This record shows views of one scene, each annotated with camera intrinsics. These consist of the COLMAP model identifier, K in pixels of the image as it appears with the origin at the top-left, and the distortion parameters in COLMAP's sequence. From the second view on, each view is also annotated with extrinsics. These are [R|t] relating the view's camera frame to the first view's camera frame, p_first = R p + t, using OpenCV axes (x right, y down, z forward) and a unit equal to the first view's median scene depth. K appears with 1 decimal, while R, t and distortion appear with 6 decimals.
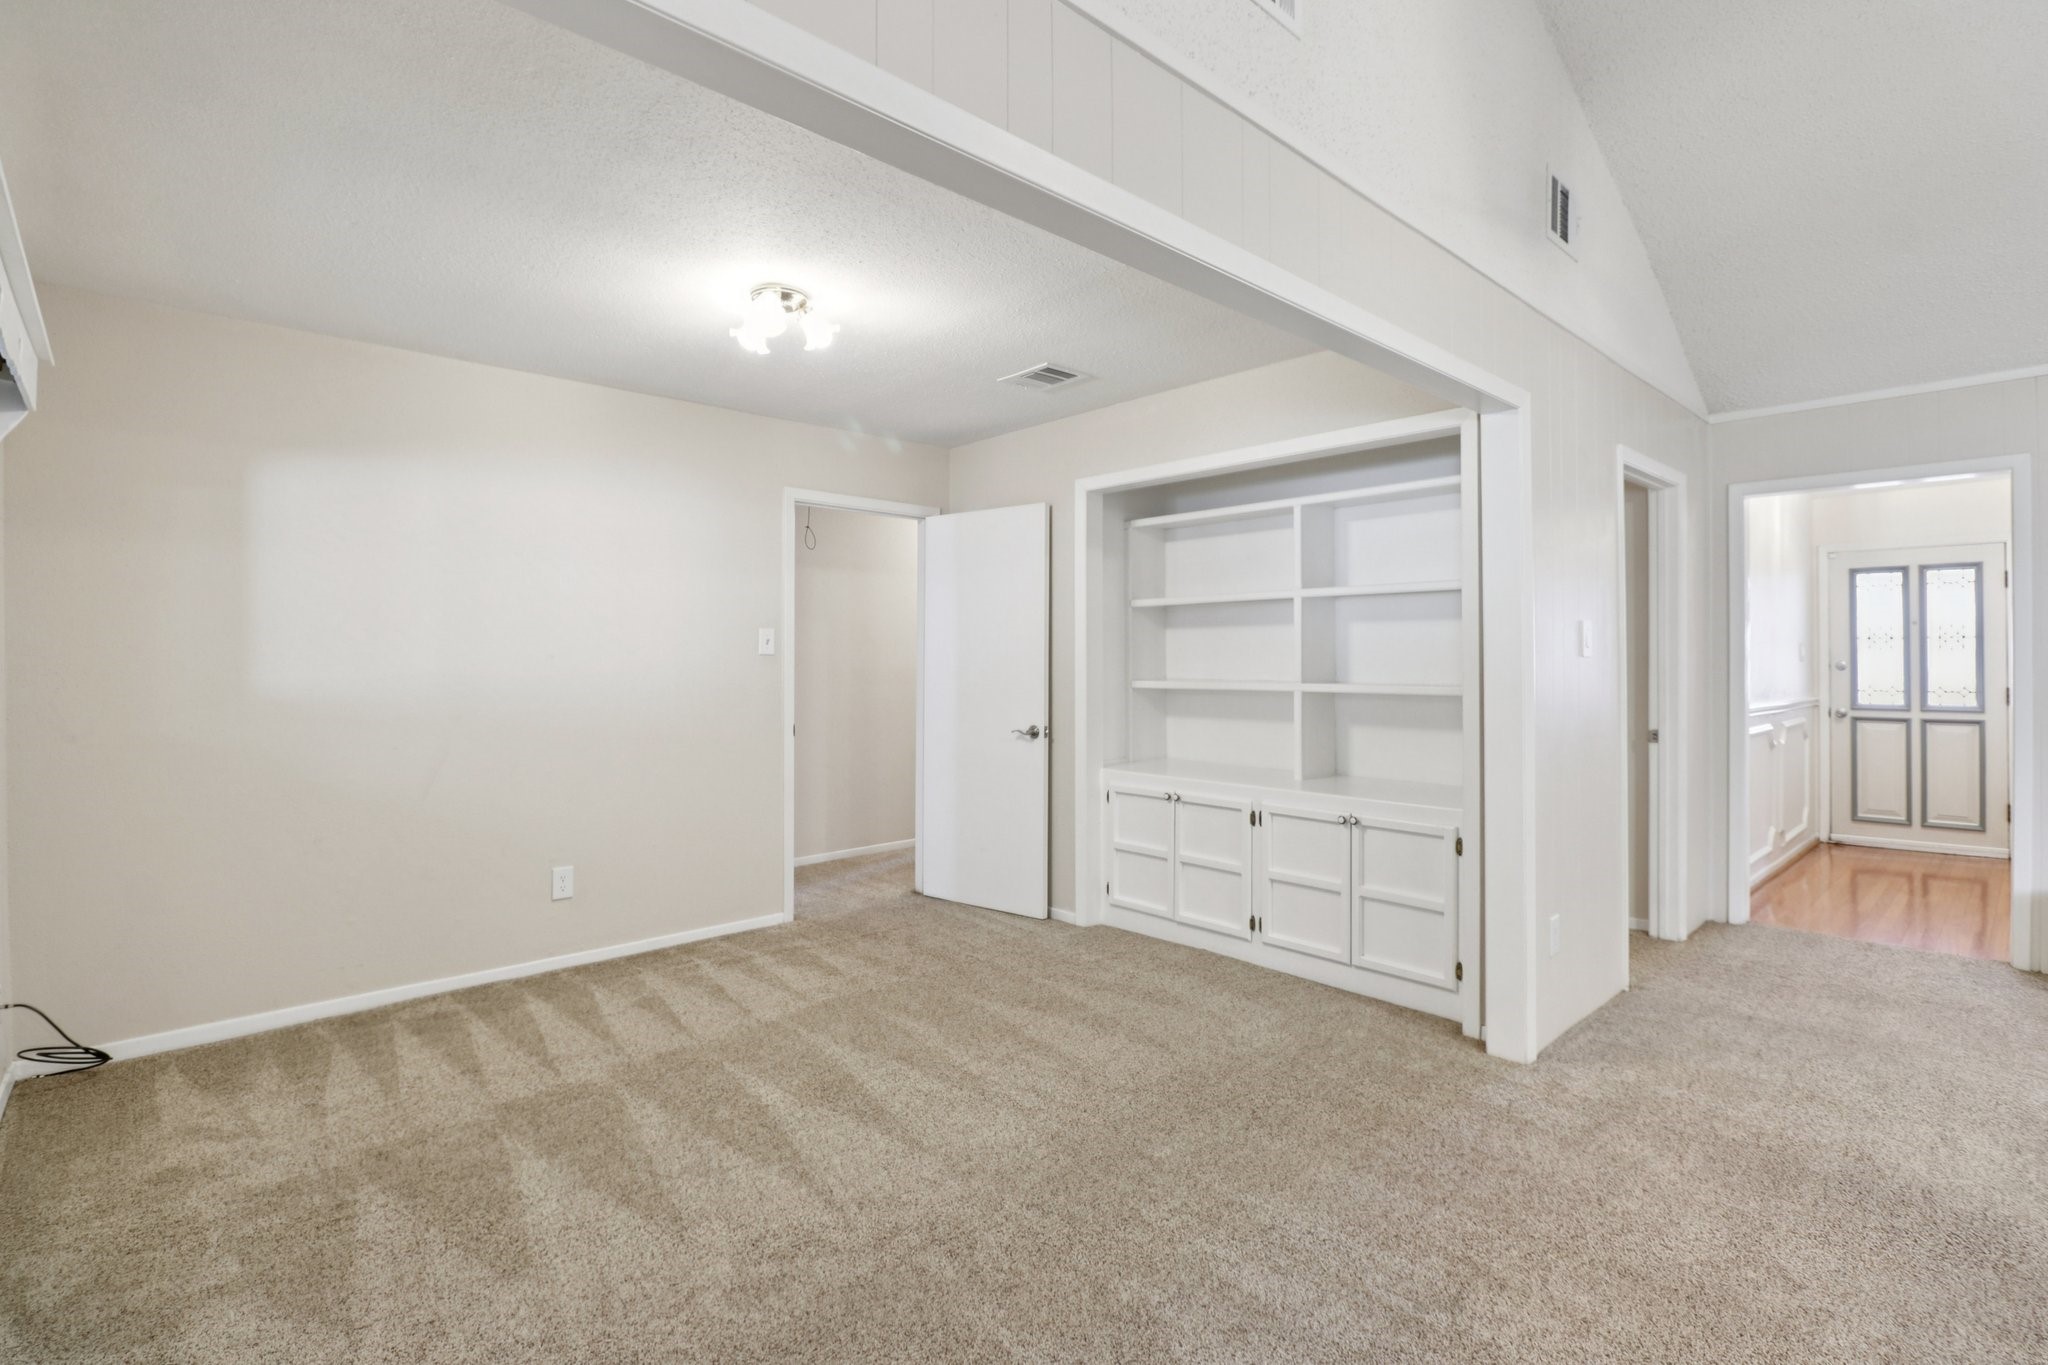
lens RADIAL K [[956.8, 0, 1025.6], [0, 956.8, 660.9], [0, 0, 1]] dist [0.012500, -0.018822]
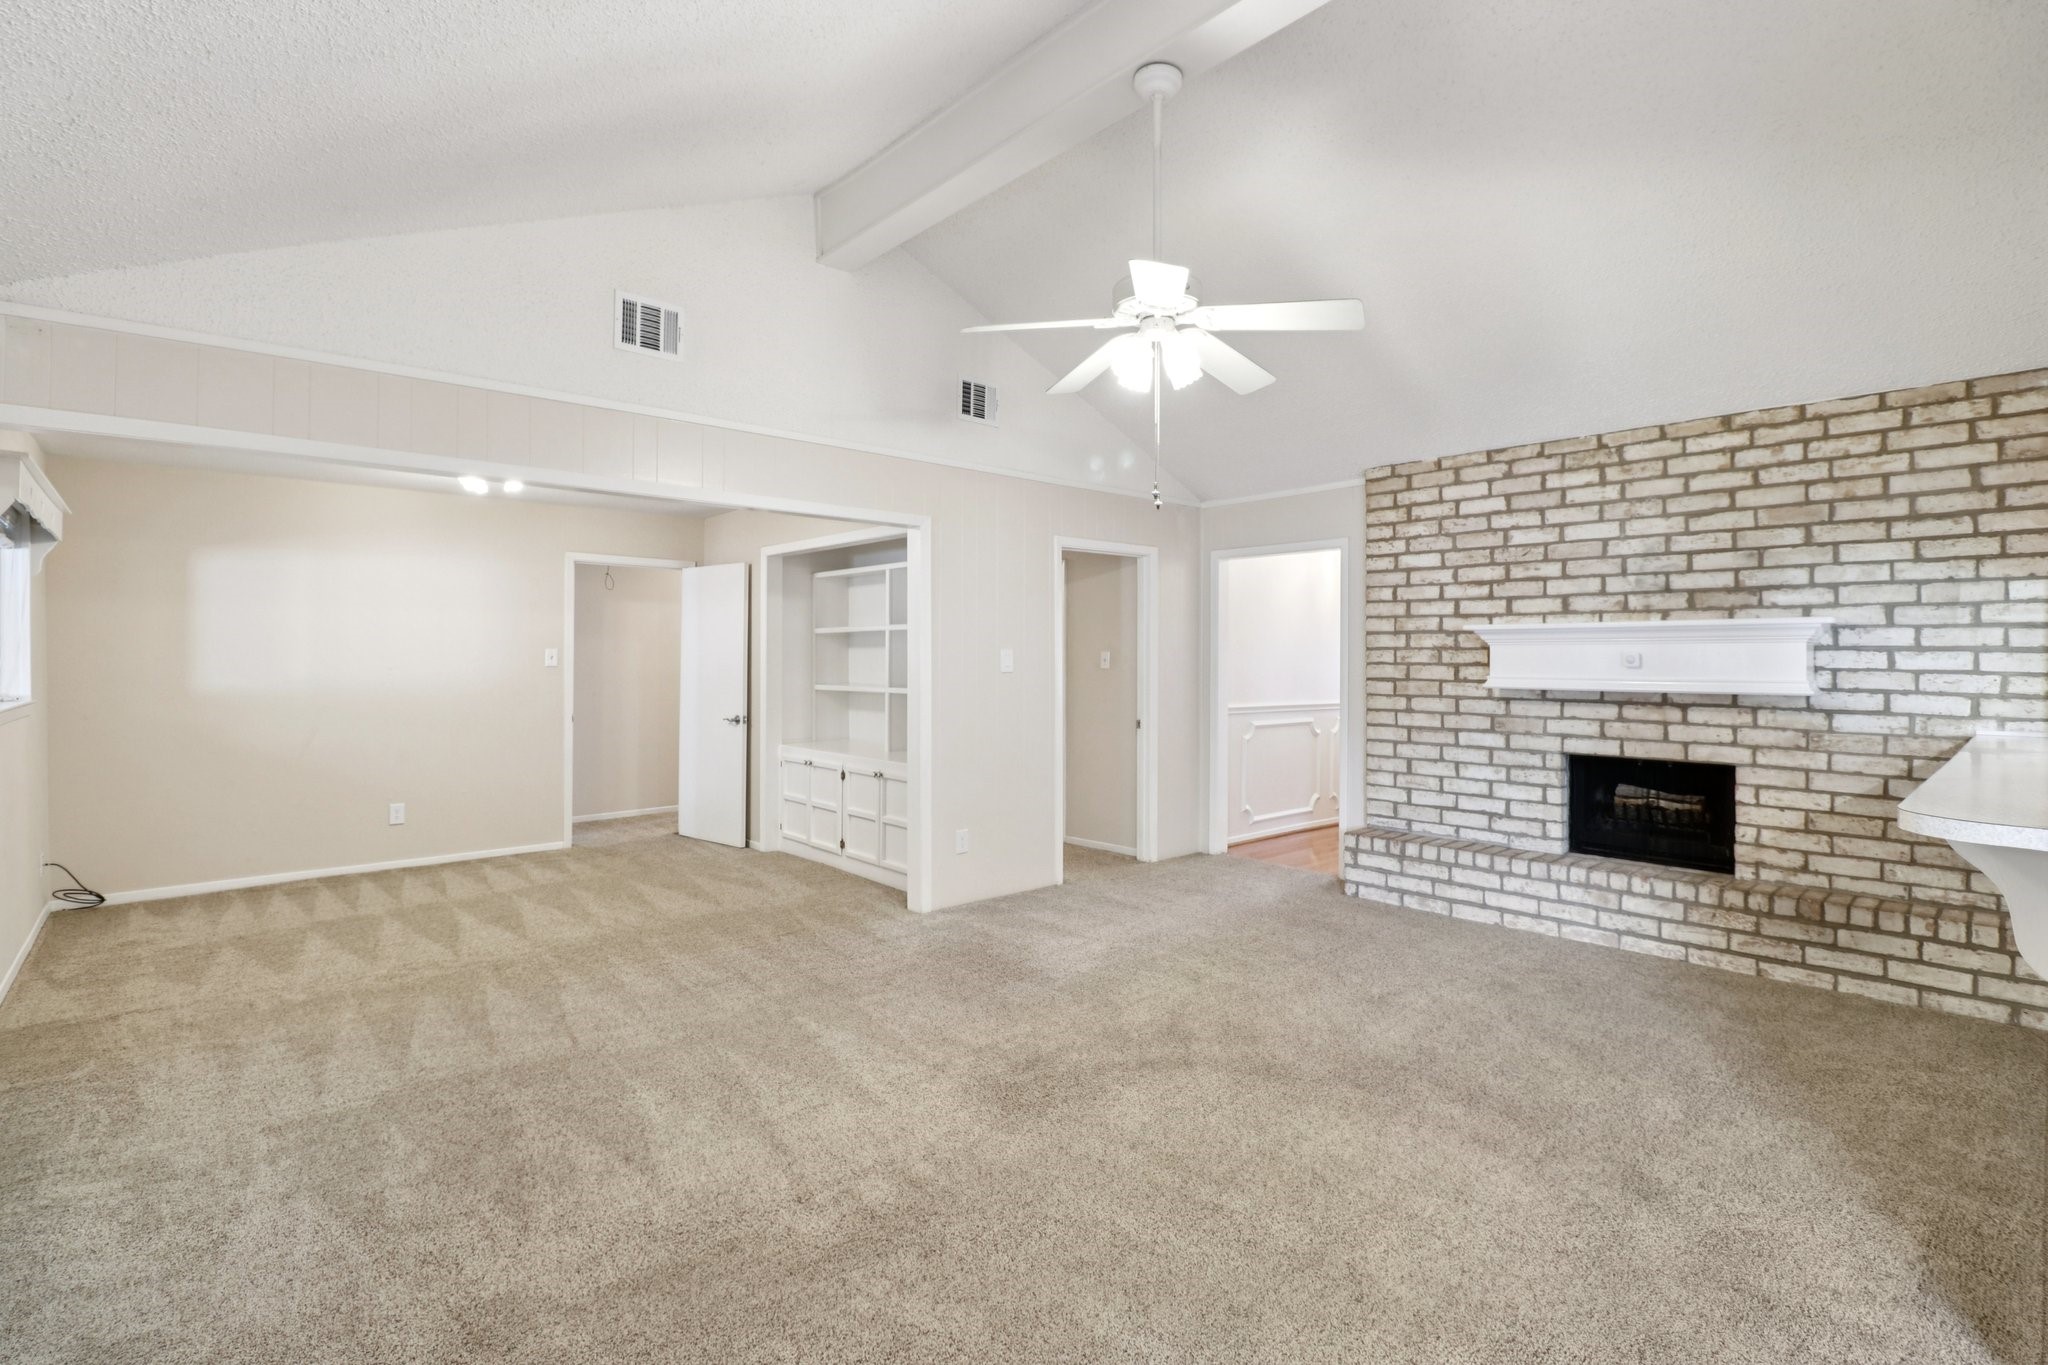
lens RADIAL K [[956.8, 0, 1025.6], [0, 956.8, 660.9], [0, 0, 1]] dist [0.012500, -0.018822]
pose [[0.999765, 0.004228, -0.021253, 0.619062], [-0.004157, 0.999985, 0.003427, -0.028438], [0.021267, -0.003338, 0.999768, -0.577344]]
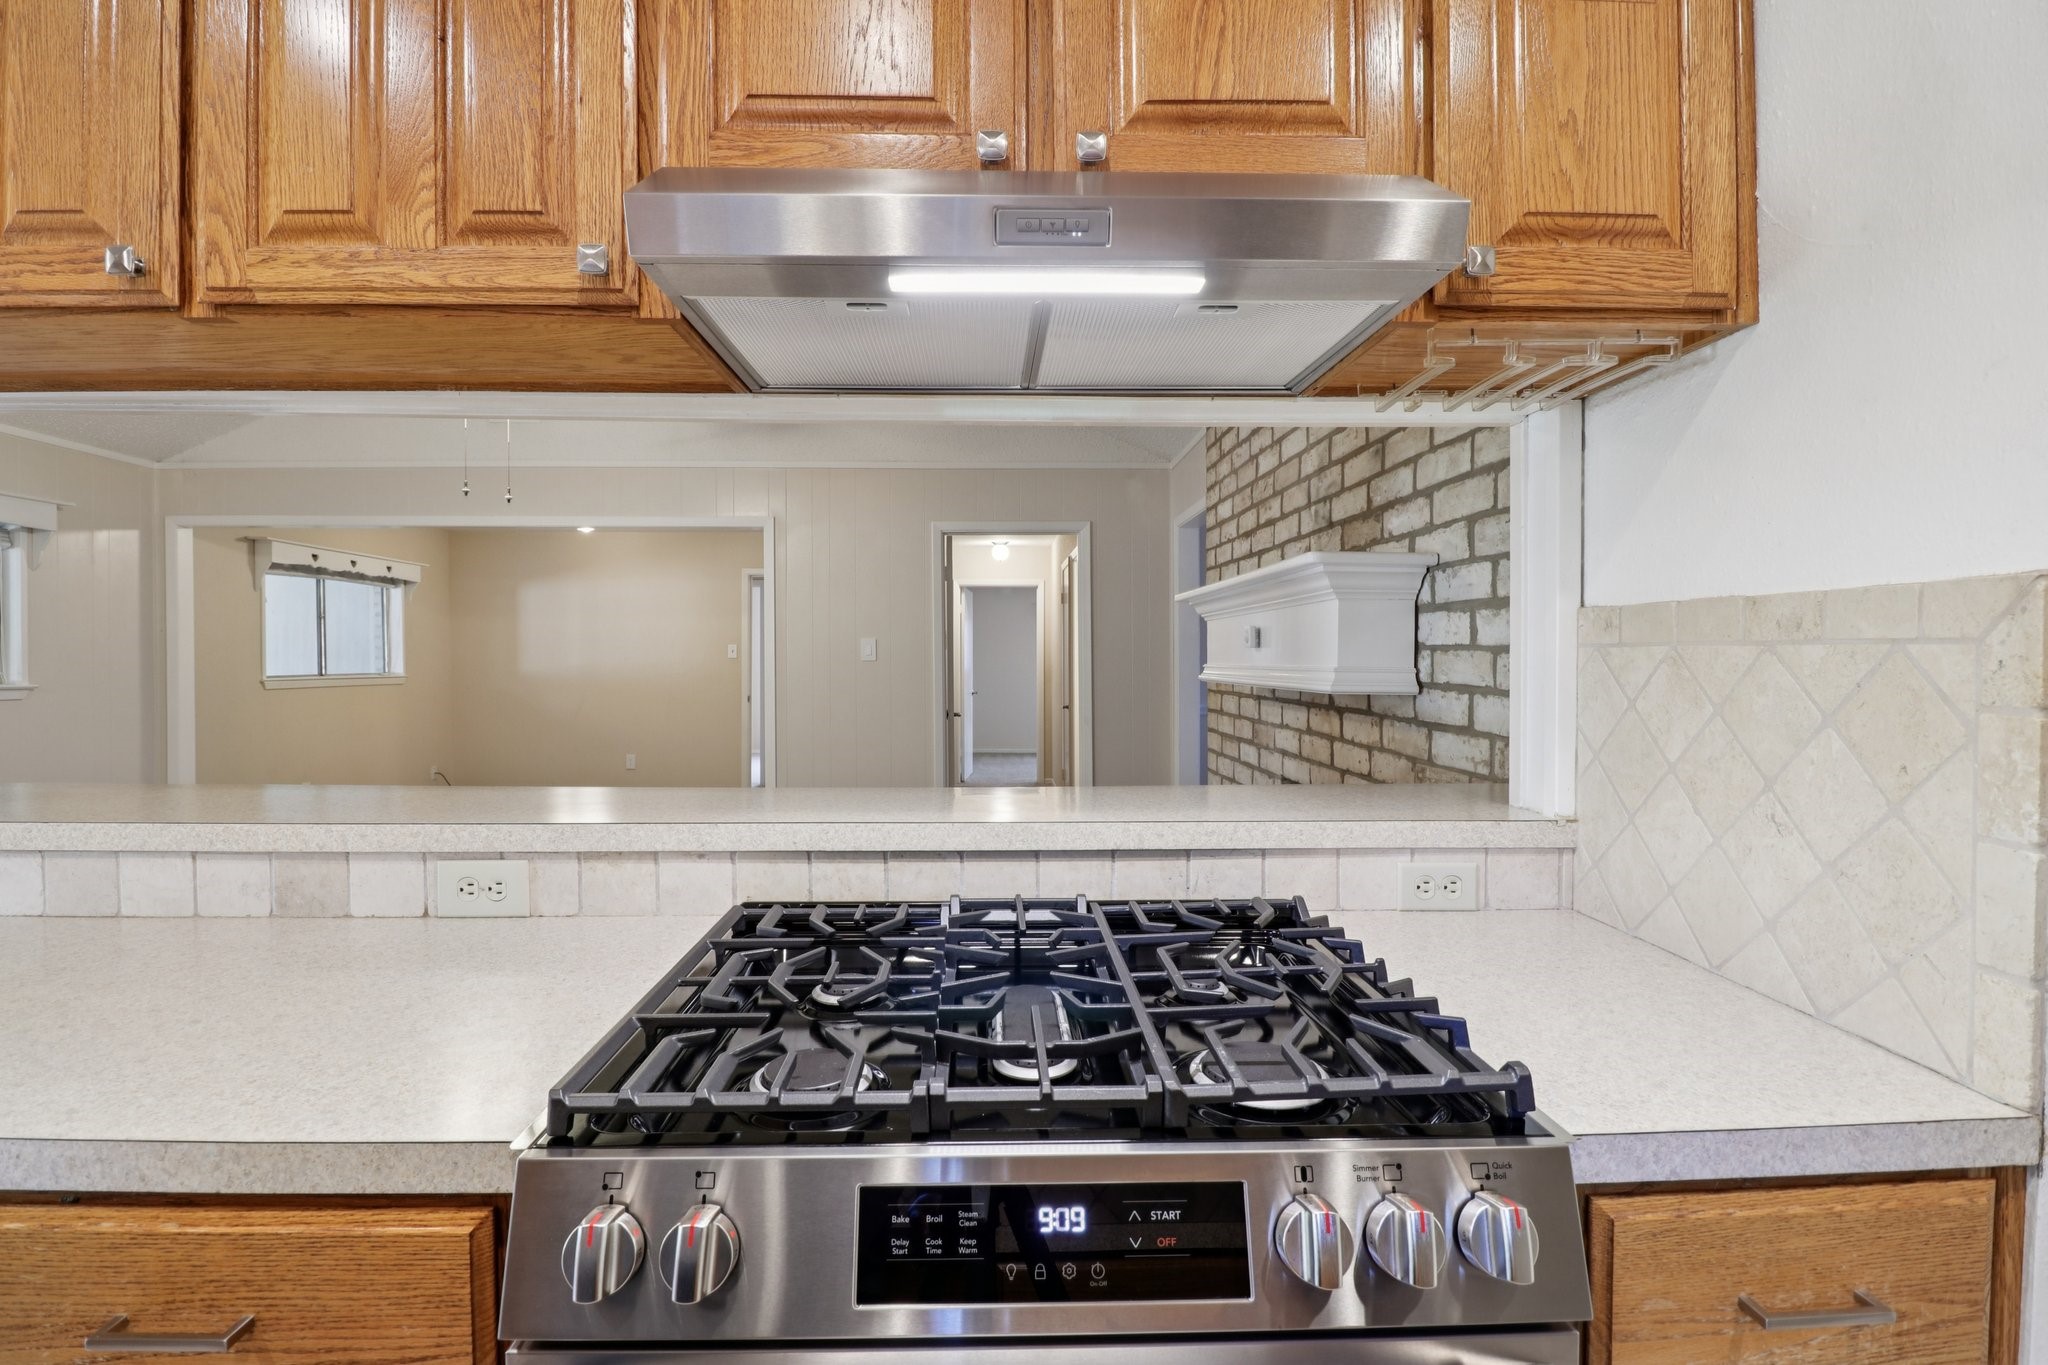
lens RADIAL K [[956.8, 0, 1025.6], [0, 956.8, 660.9], [0, 0, 1]] dist [0.012500, -0.018822]
pose [[0.743064, 0.002797, -0.669215, 1.844924], [0.001432, 0.999982, 0.005770, -0.012612], [0.669219, -0.005246, 0.743047, -0.018340]]
